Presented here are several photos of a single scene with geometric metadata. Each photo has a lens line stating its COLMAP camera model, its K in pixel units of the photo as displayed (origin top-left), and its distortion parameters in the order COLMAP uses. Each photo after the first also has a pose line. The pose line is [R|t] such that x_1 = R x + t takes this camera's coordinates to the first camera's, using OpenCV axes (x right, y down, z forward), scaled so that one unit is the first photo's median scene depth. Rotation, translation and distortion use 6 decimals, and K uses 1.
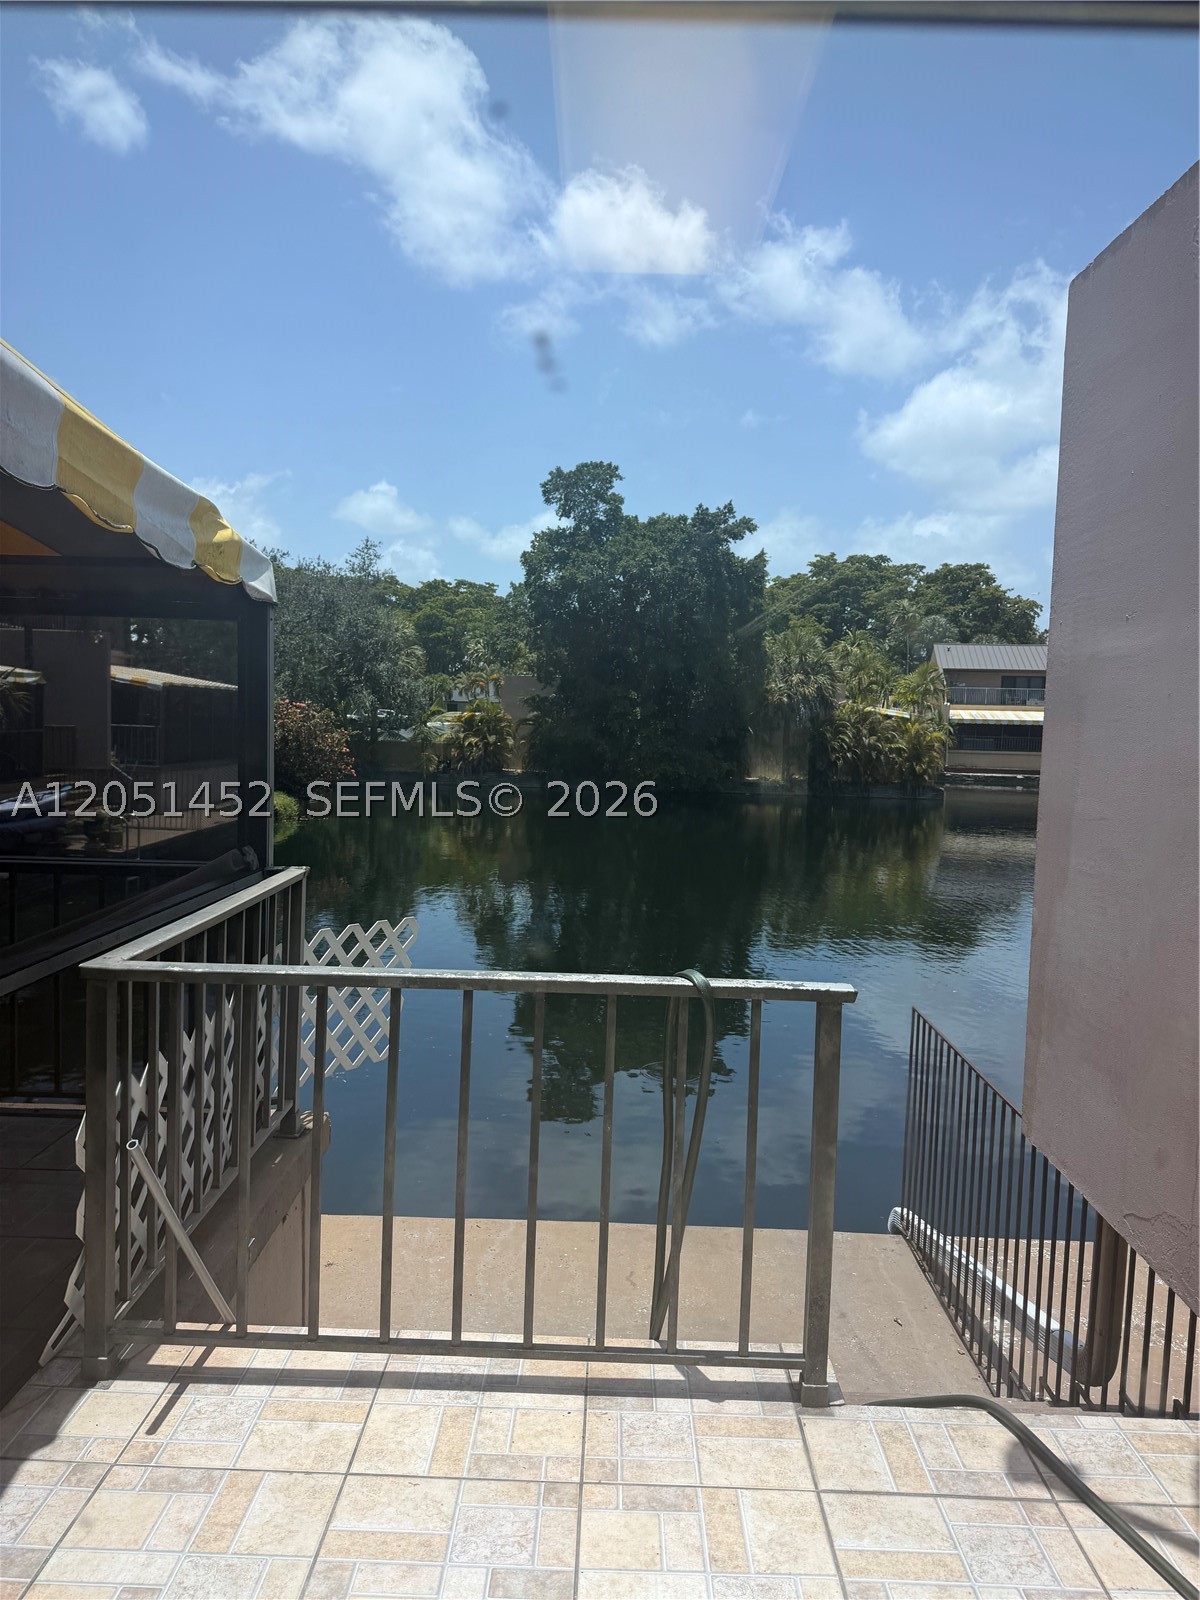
lens RADIAL K [[1129.1, 0, 611.7], [0, 1129.1, 799.8], [0, 0, 1]] dist [0.036127, -0.047632]
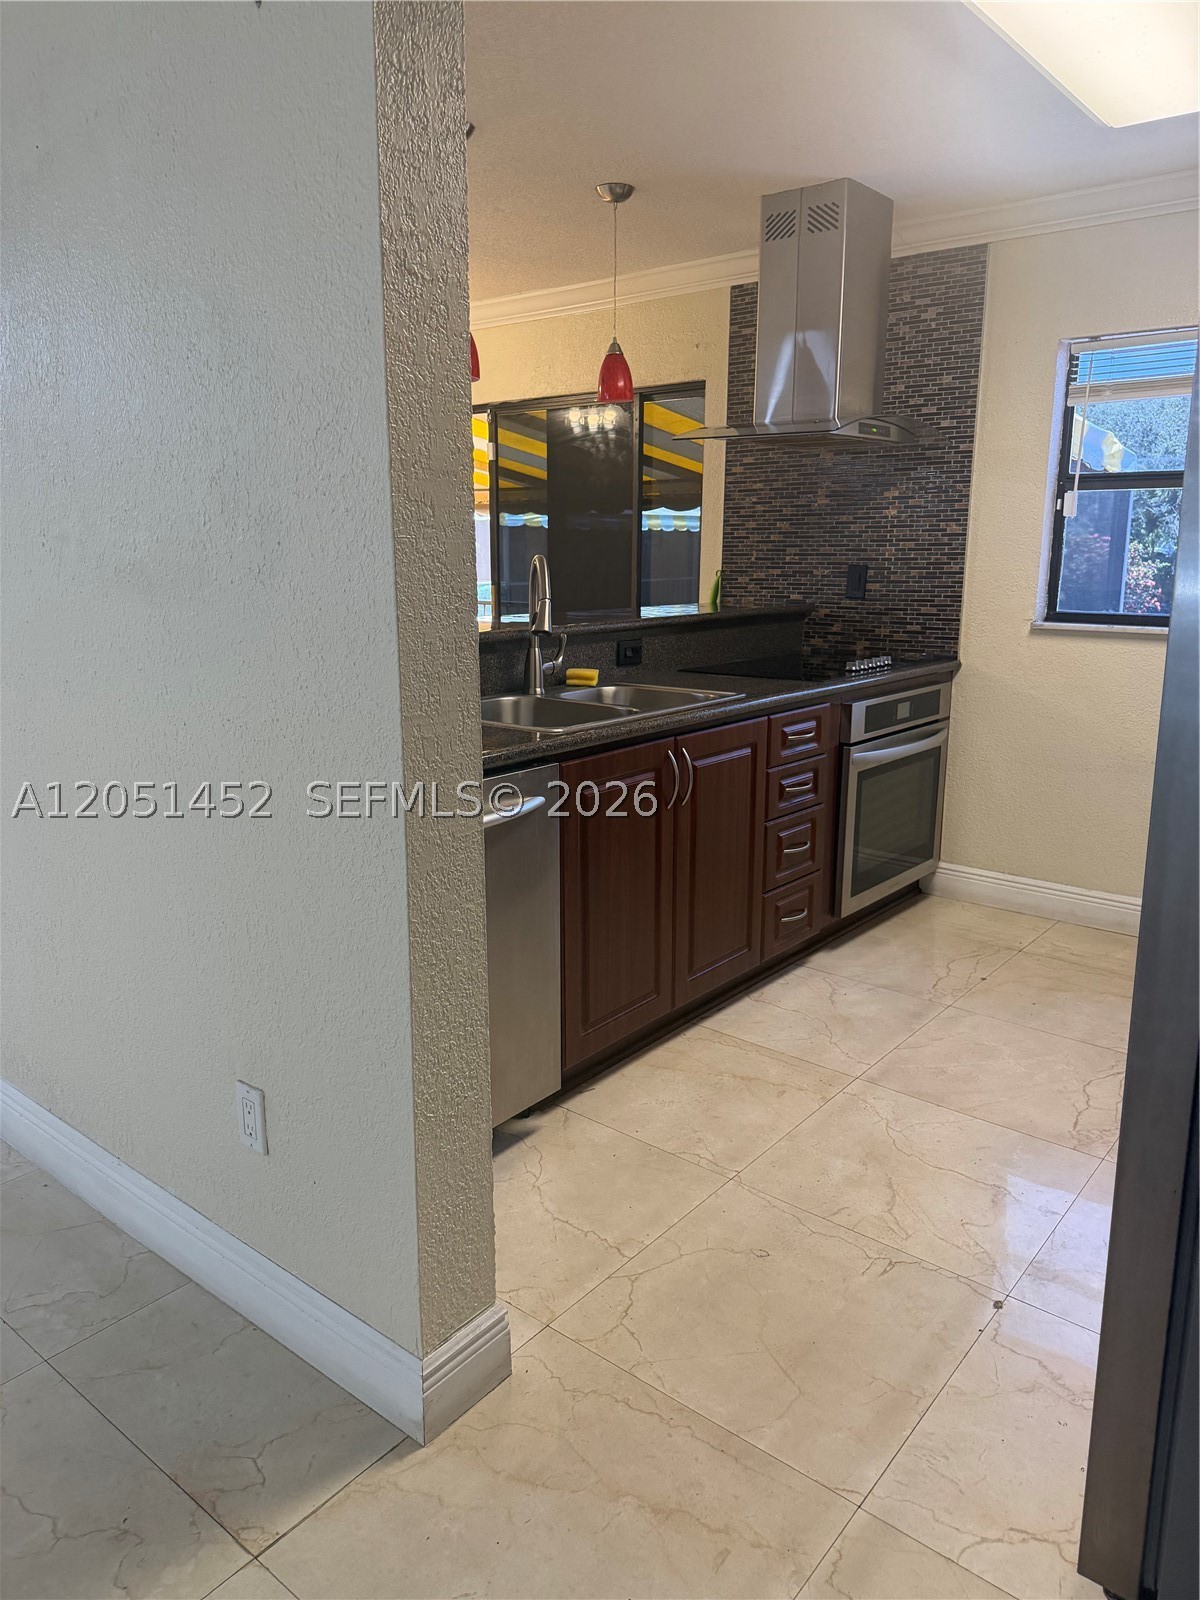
lens RADIAL K [[1129.1, 0, 594.3], [0, 1129.1, 797.8], [0, 0, 1]] dist [0.036127, -0.047632]
pose [[0.780324, 0.106812, -0.616186, 0.019330], [-0.020903, 0.989210, 0.145002, 0.007829], [0.625026, -0.100268, 0.774137, -0.101230]]
